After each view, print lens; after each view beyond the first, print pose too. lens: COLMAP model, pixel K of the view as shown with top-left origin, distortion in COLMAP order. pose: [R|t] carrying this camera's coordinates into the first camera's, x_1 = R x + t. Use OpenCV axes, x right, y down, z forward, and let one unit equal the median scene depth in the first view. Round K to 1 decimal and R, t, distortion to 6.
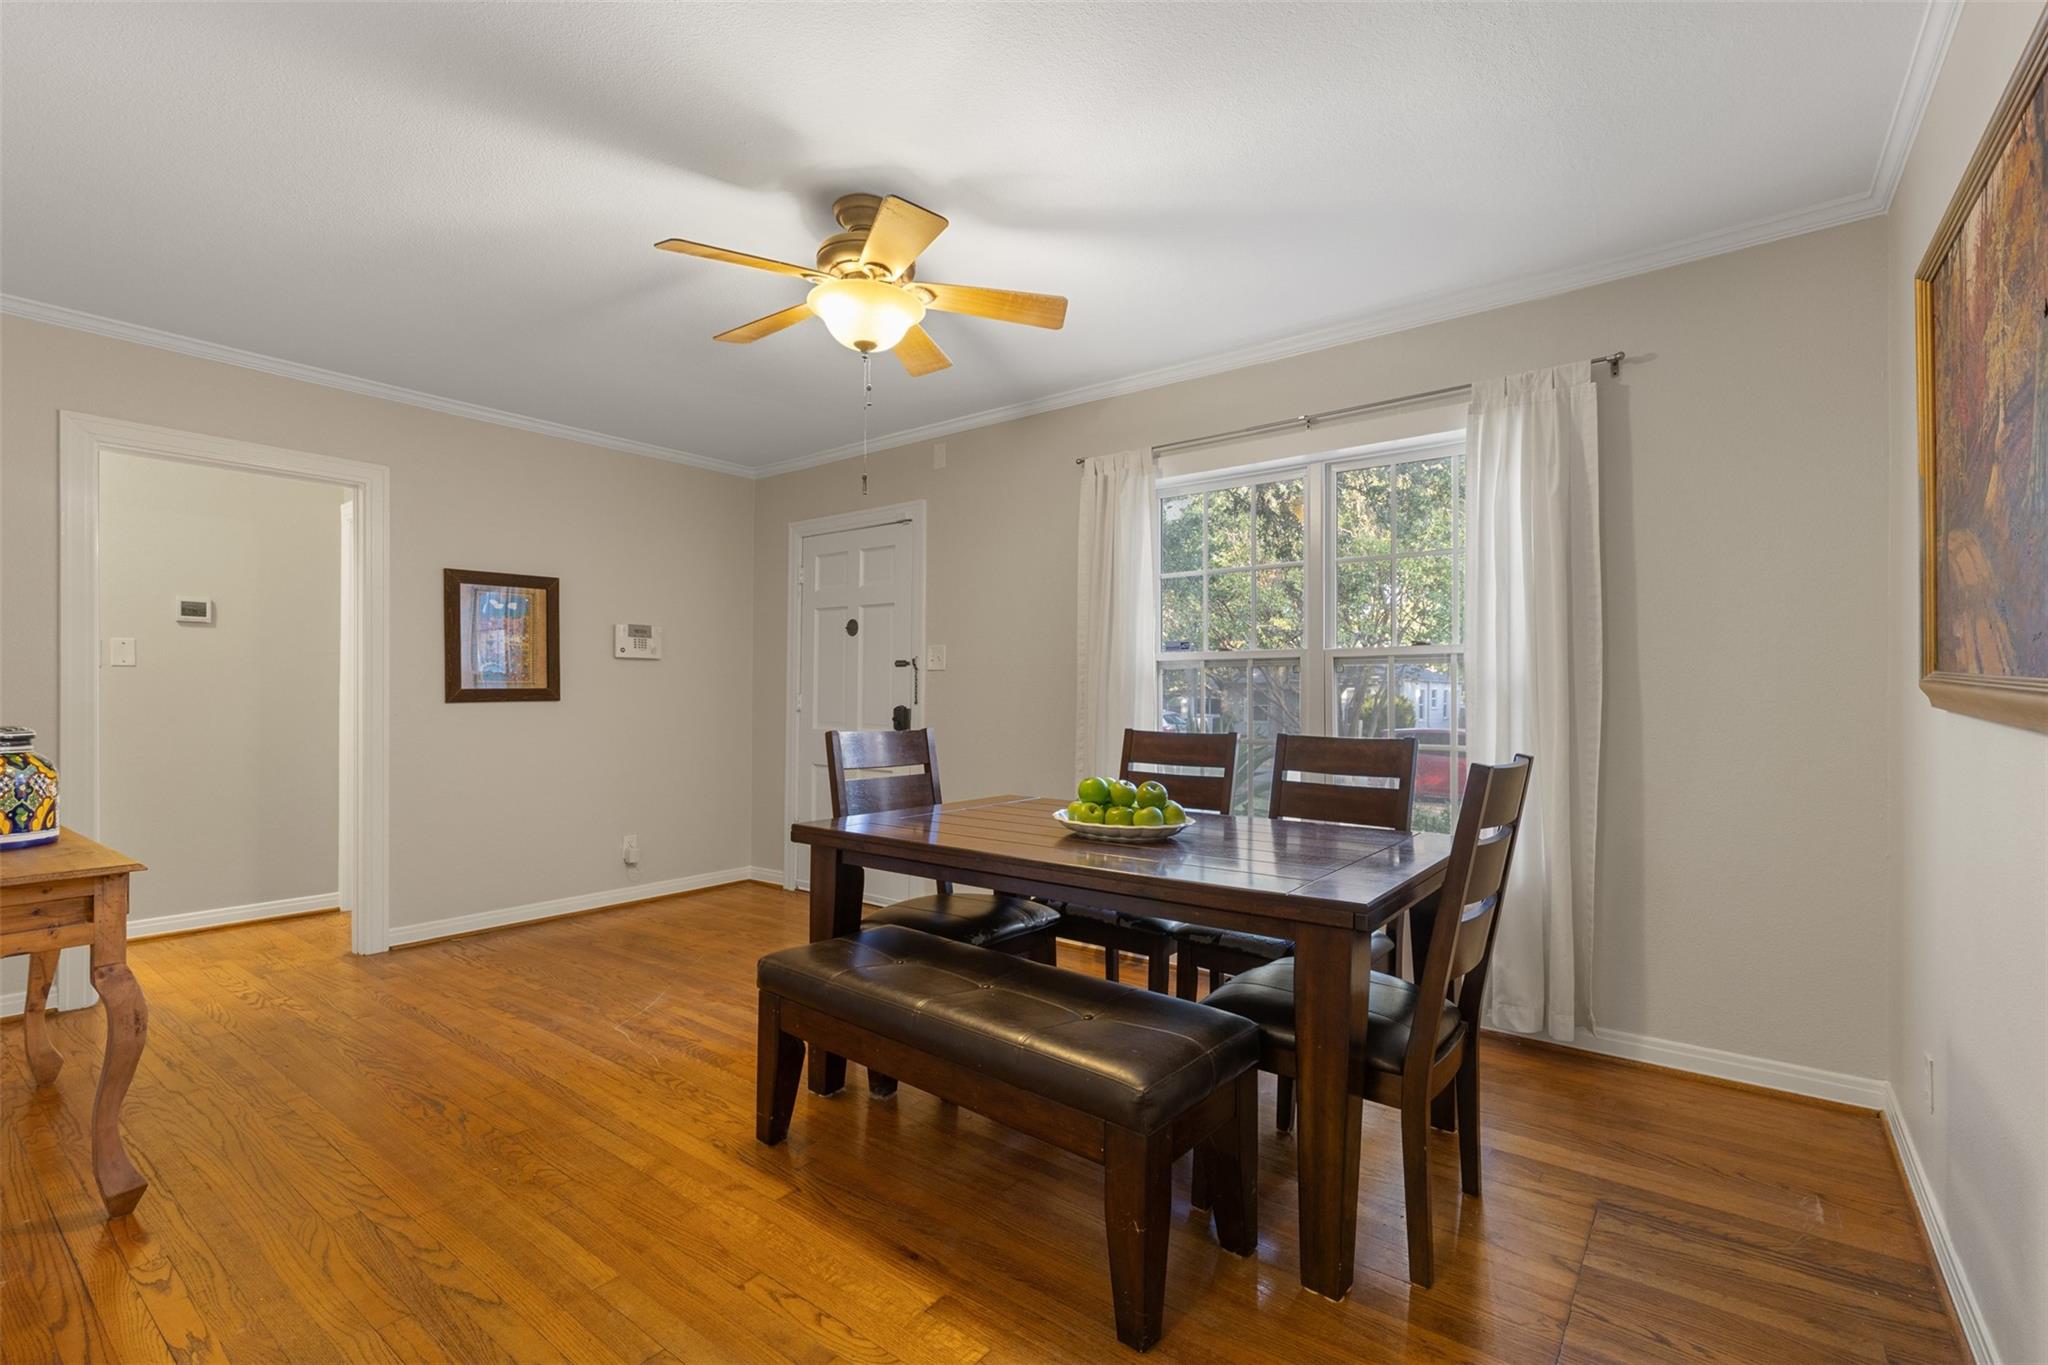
lens RADIAL K [[917.6, 0, 1019.4], [0, 917.6, 690.3], [0, 0, 1]] dist [0.001048, -0.000543]
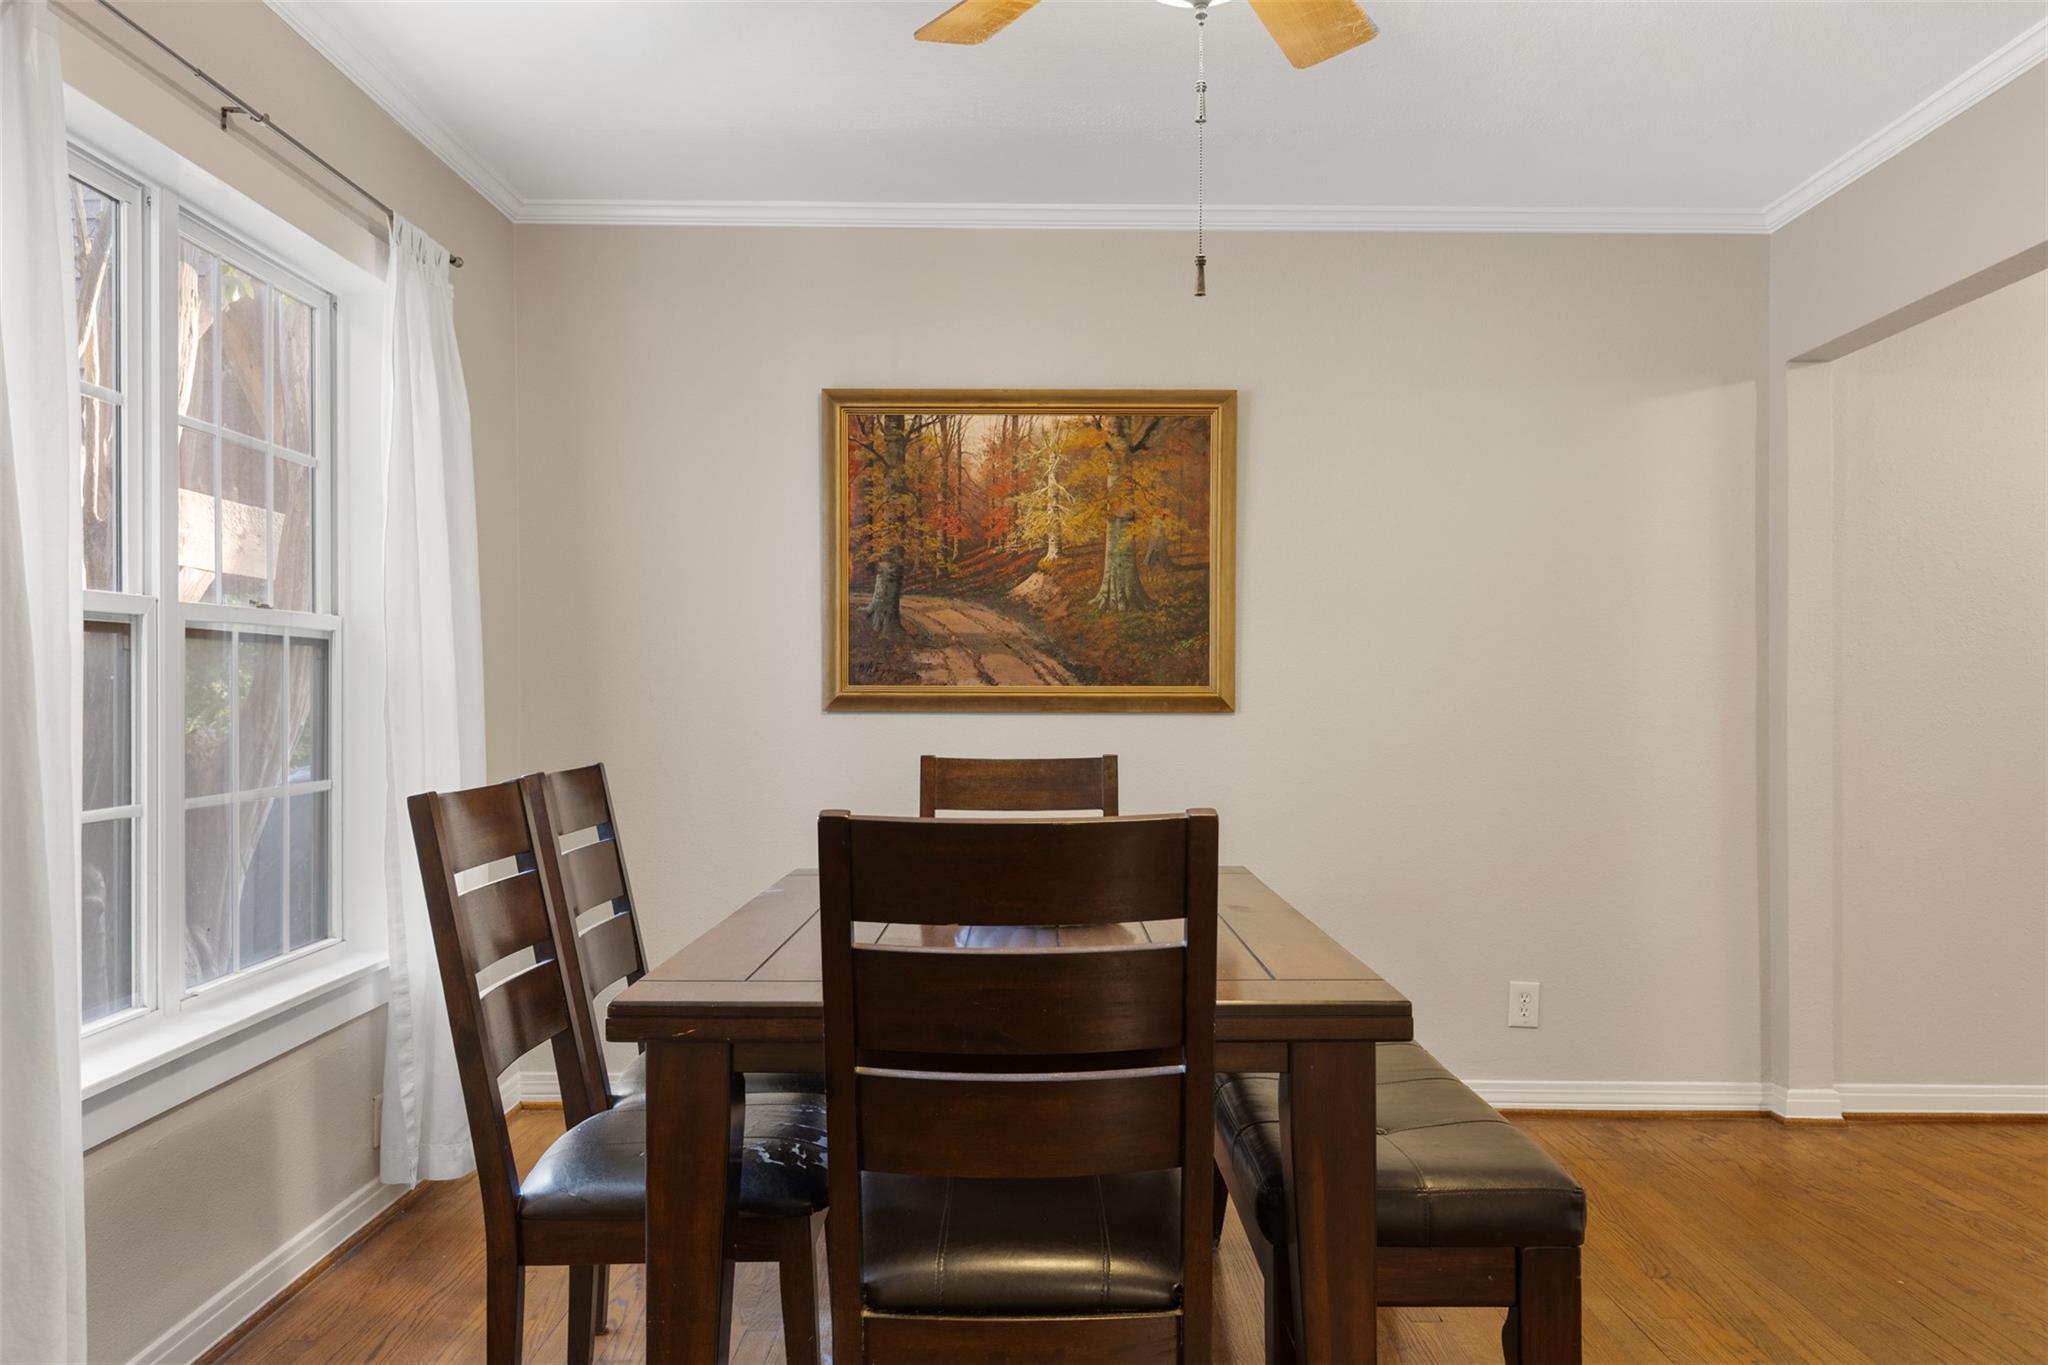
lens RADIAL K [[1586.4, 0, 1029.8], [0, 1586.4, 686.7], [0, 0, 1]] dist [0.113021, 0.000657]
pose [[-0.617306, 0.008297, 0.786680, -0.467725], [0.010157, 0.999945, -0.002577, -0.003225], [-0.786658, 0.006400, -0.617356, 0.959059]]
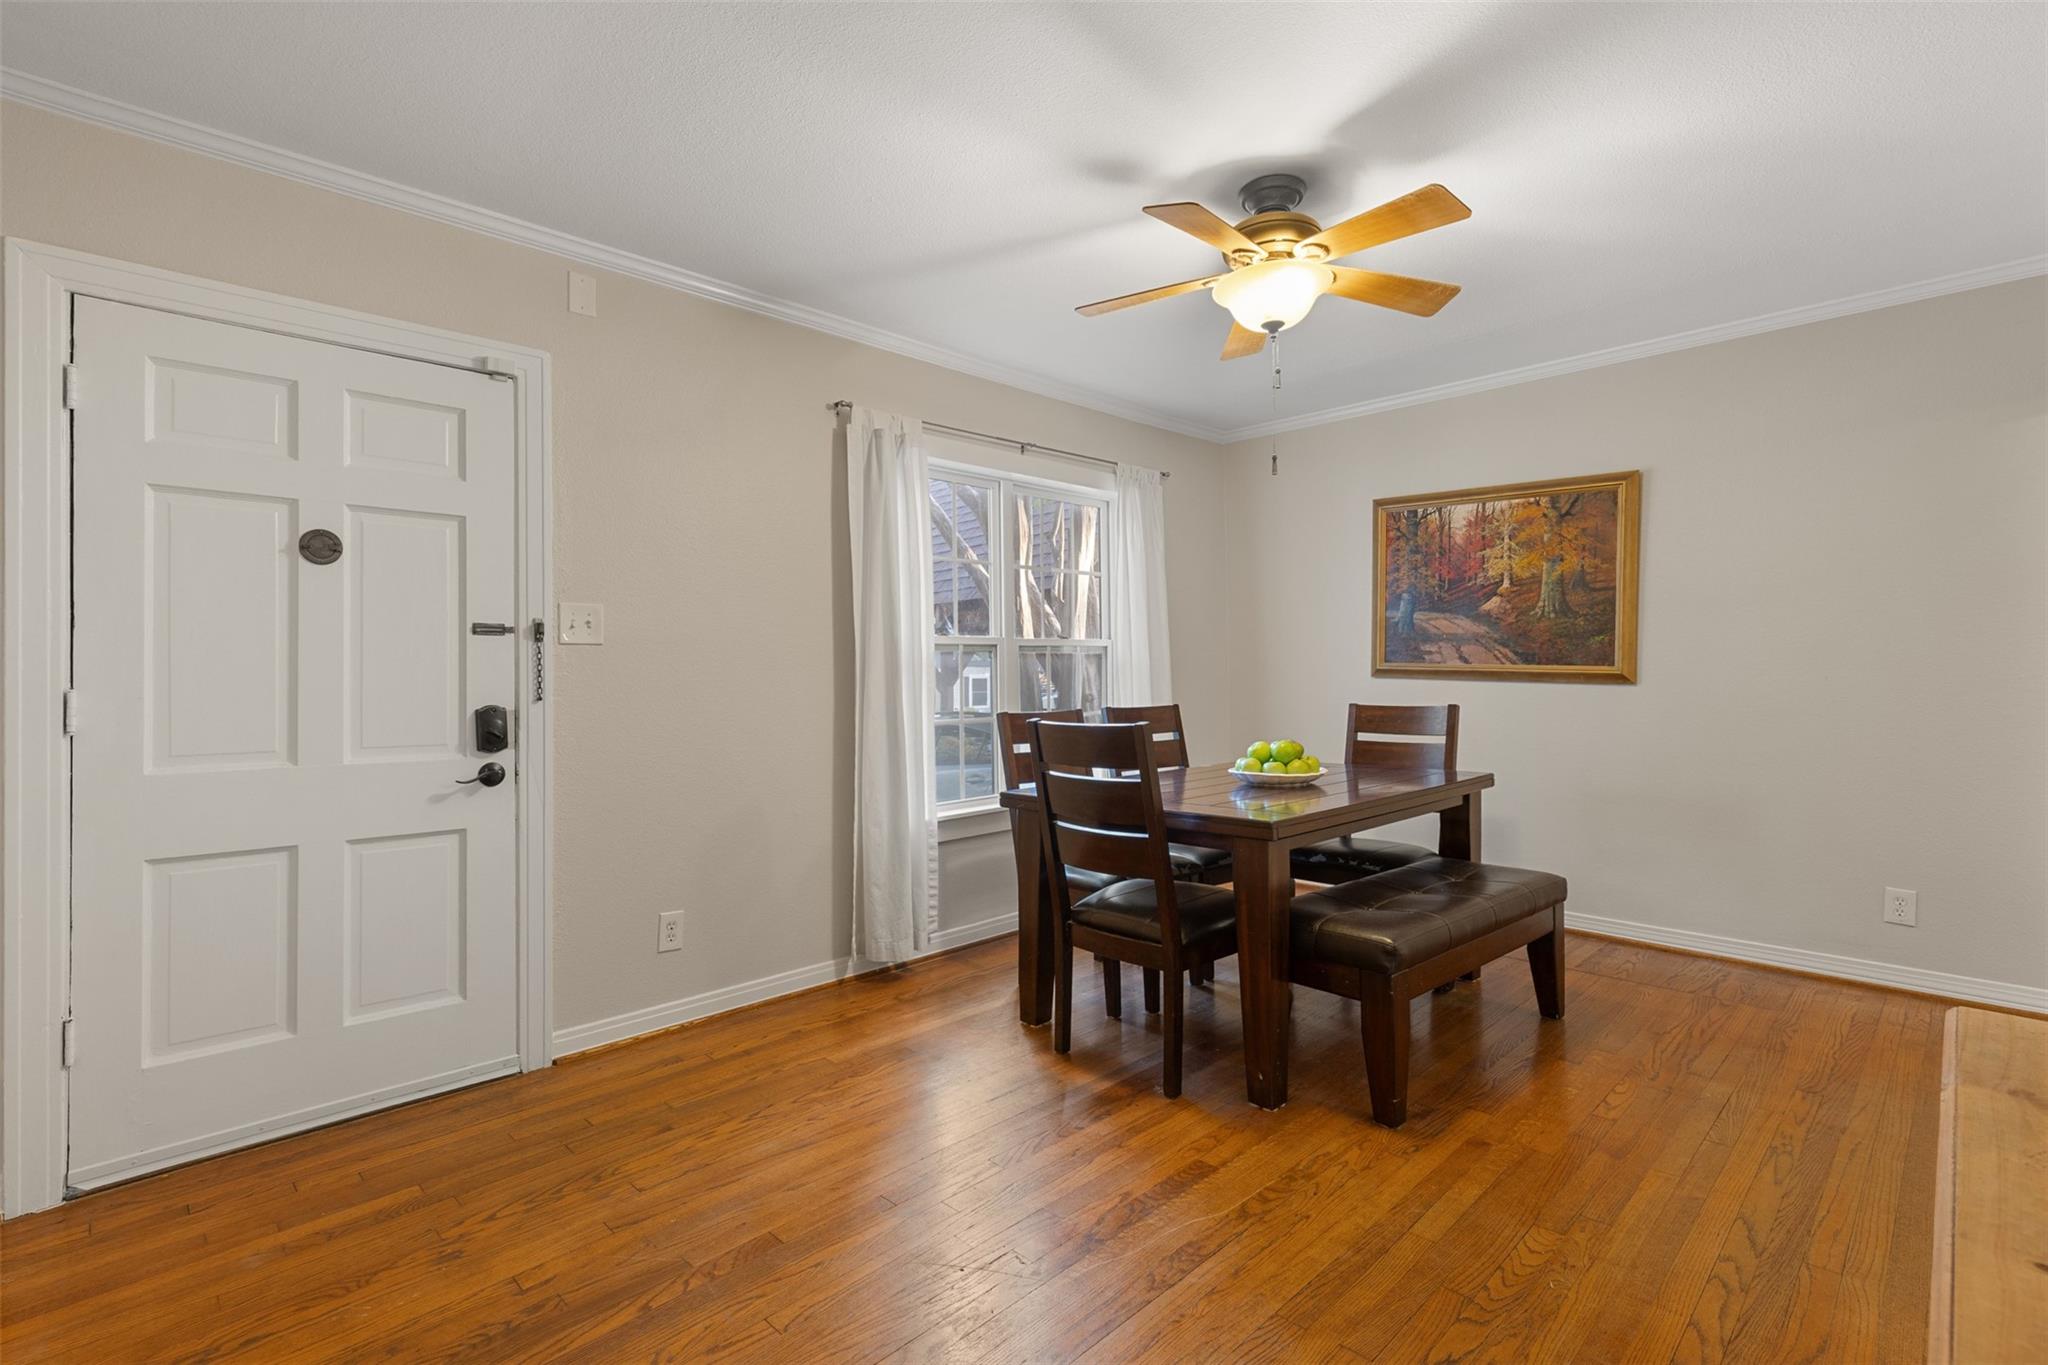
lens RADIAL K [[945.7, 0, 1030.0], [0, 945.7, 667.8], [0, 0, 1]] dist [0.003341, 0.000267]
pose [[0.133313, 0.001829, 0.991072, -0.726340], [0.004255, 0.999988, -0.002418, -0.003912], [-0.991065, 0.004539, 0.133304, 0.674178]]
